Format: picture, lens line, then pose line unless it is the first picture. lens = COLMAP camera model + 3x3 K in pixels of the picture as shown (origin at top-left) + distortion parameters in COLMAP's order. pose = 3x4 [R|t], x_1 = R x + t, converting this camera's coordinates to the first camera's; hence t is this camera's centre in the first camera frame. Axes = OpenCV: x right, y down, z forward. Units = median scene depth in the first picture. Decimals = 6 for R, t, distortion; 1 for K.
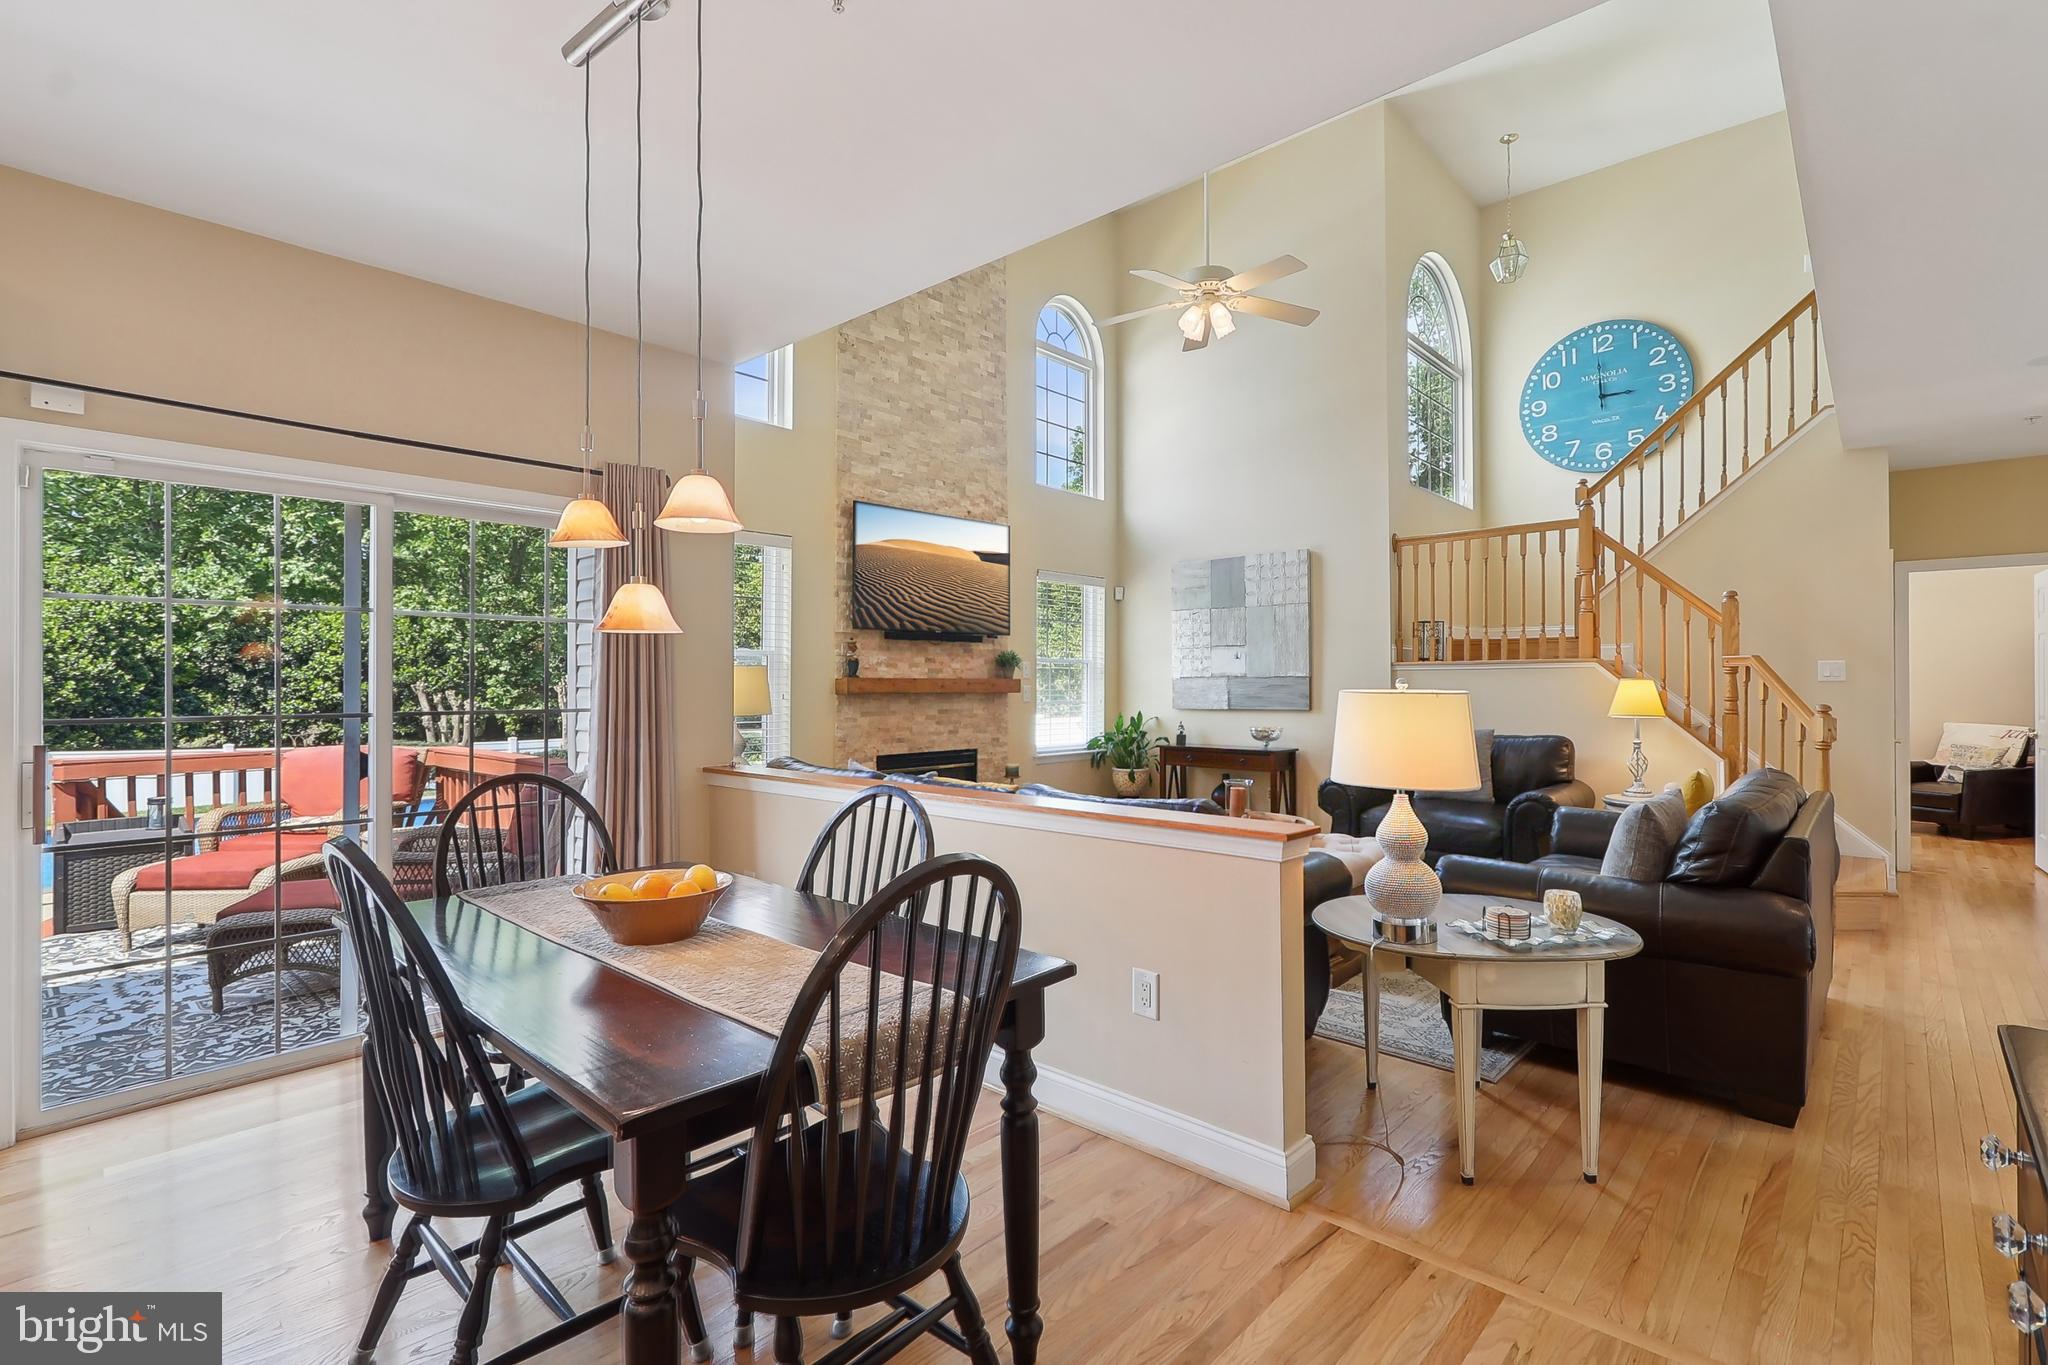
lens RADIAL K [[956.0, 0, 1013.1], [0, 956.0, 674.3], [0, 0, 1]] dist [0.003218, -0.002130]
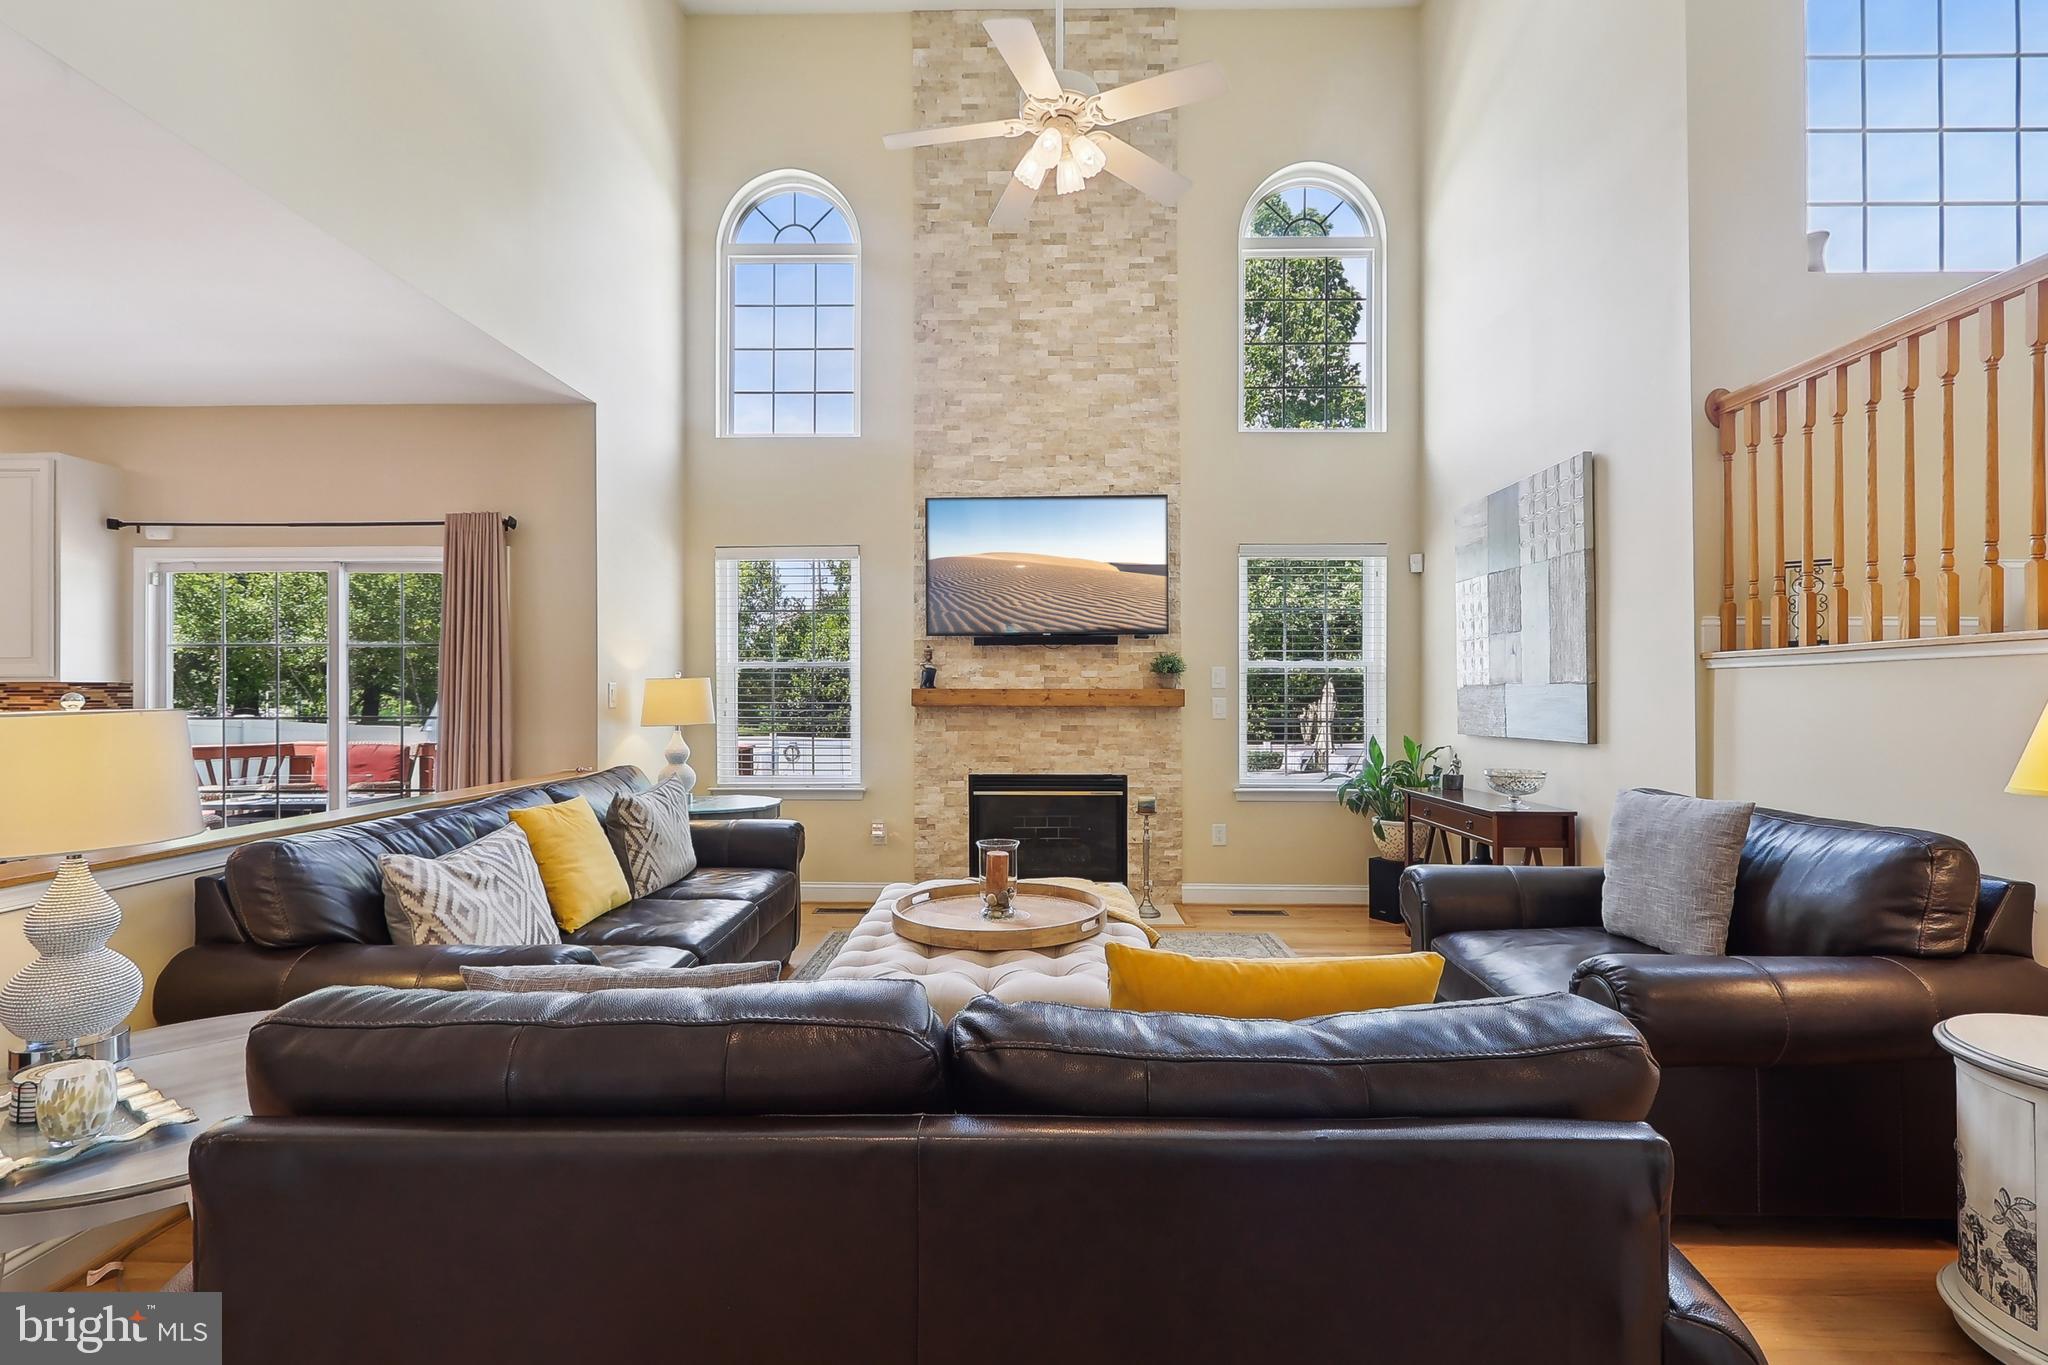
lens RADIAL K [[956.0, 0, 1015.6], [0, 956.0, 691.5], [0, 0, 1]] dist [0.003218, -0.002130]
pose [[0.661886, -0.002441, -0.749600, 0.518603], [0.007387, 0.999967, 0.003267, 0.003401], [0.749568, -0.007700, 0.661883, 0.396614]]
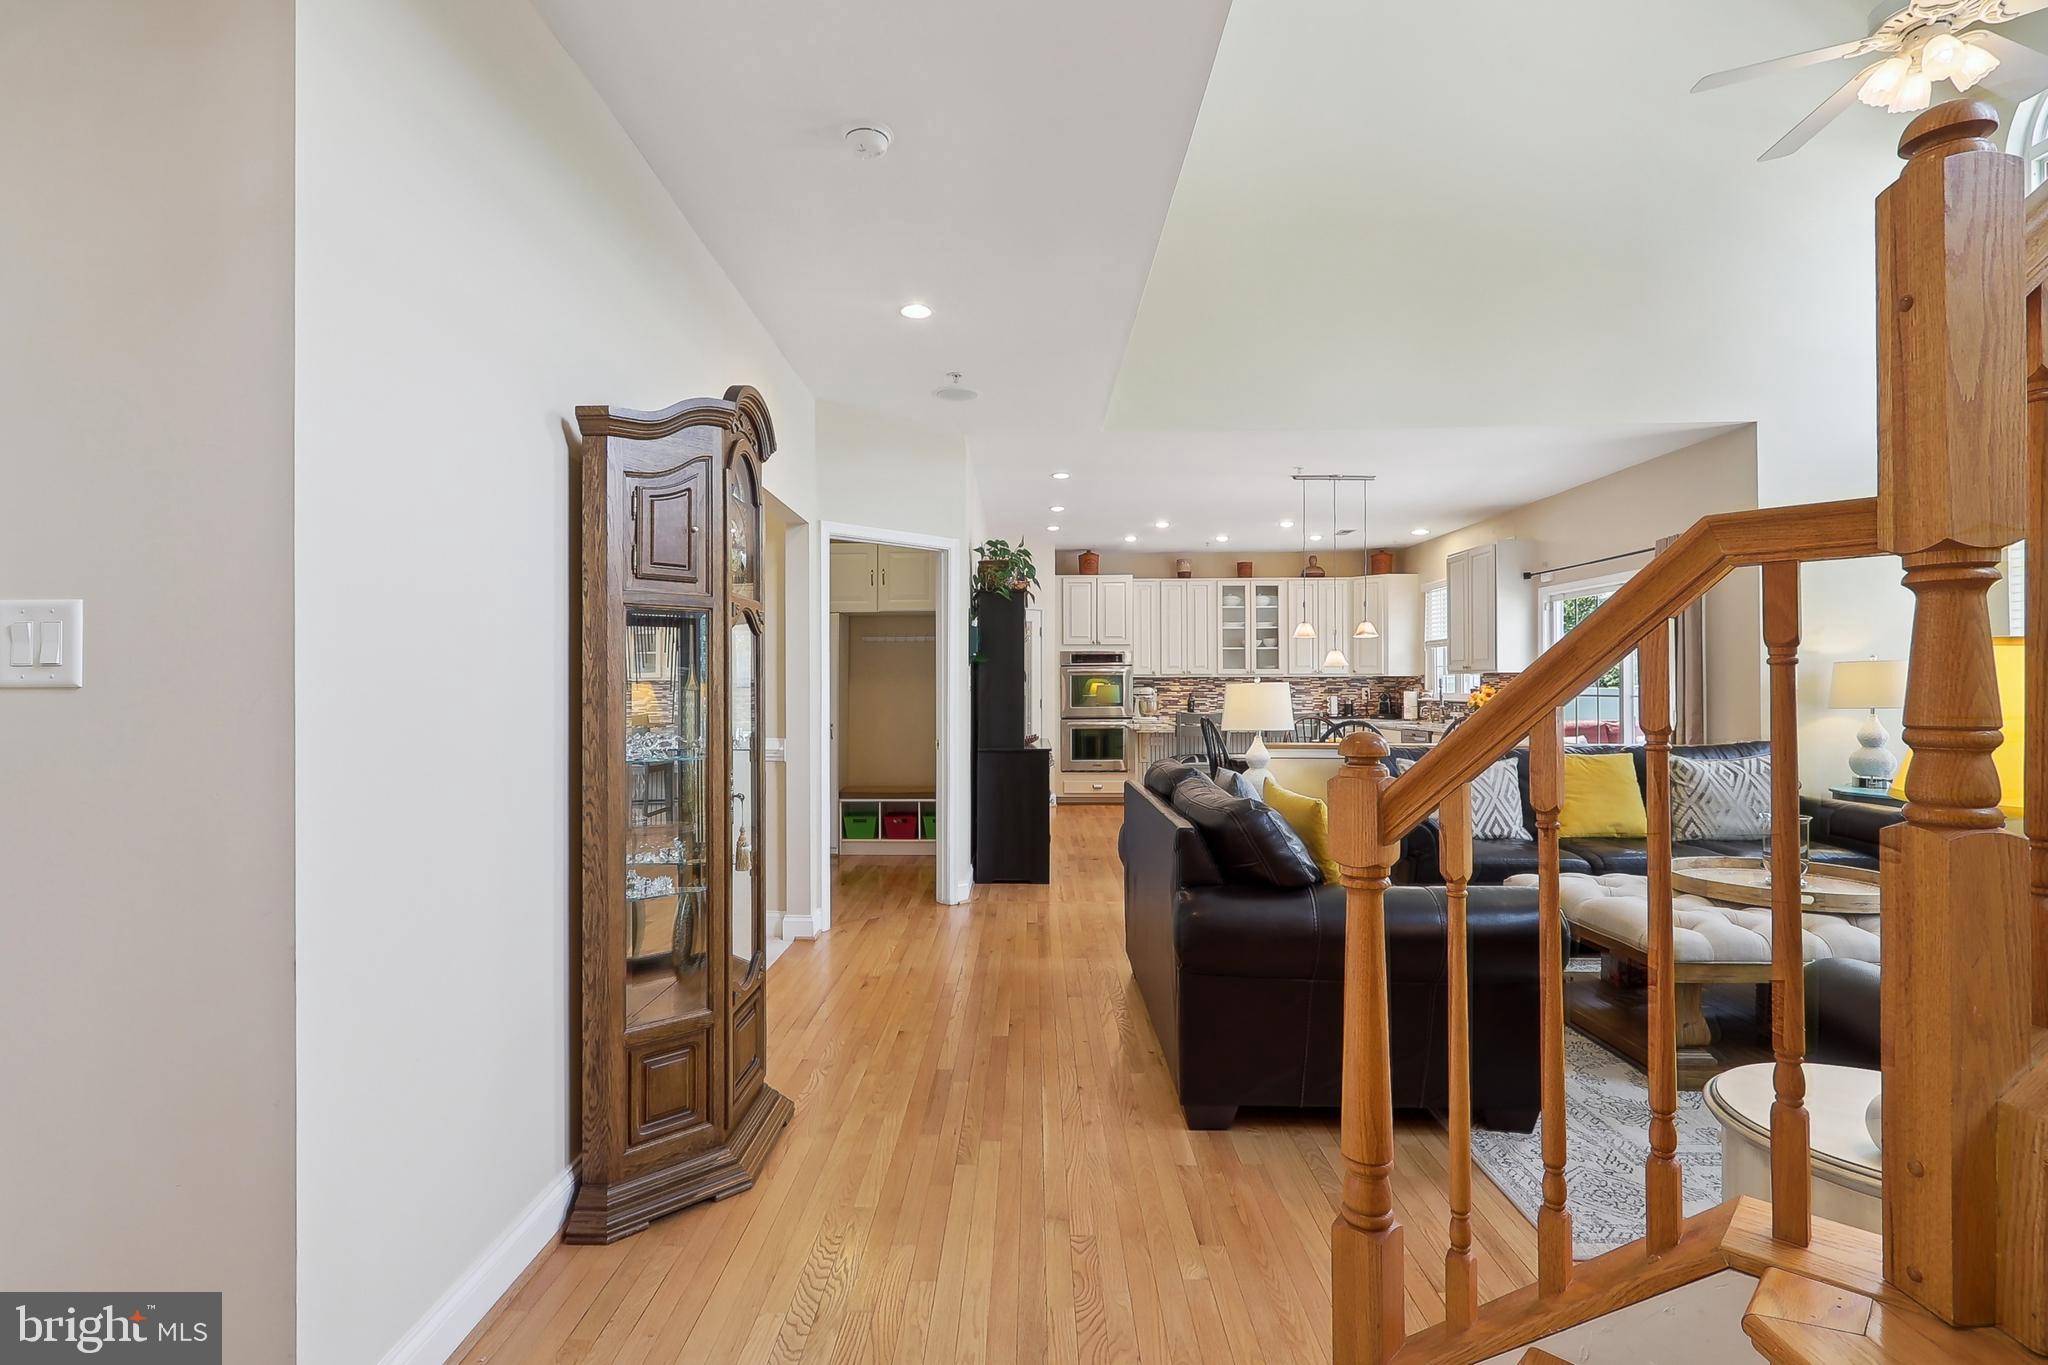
lens RADIAL K [[956.0, 0, 1016.7], [0, 956.0, 690.3], [0, 0, 1]] dist [0.003218, -0.002130]
pose [[-0.745697, 0.007942, -0.666238, 0.773565], [0.010623, 0.999944, 0.000030, 0.009485], [0.666201, -0.007055, -0.745739, 0.797116]]
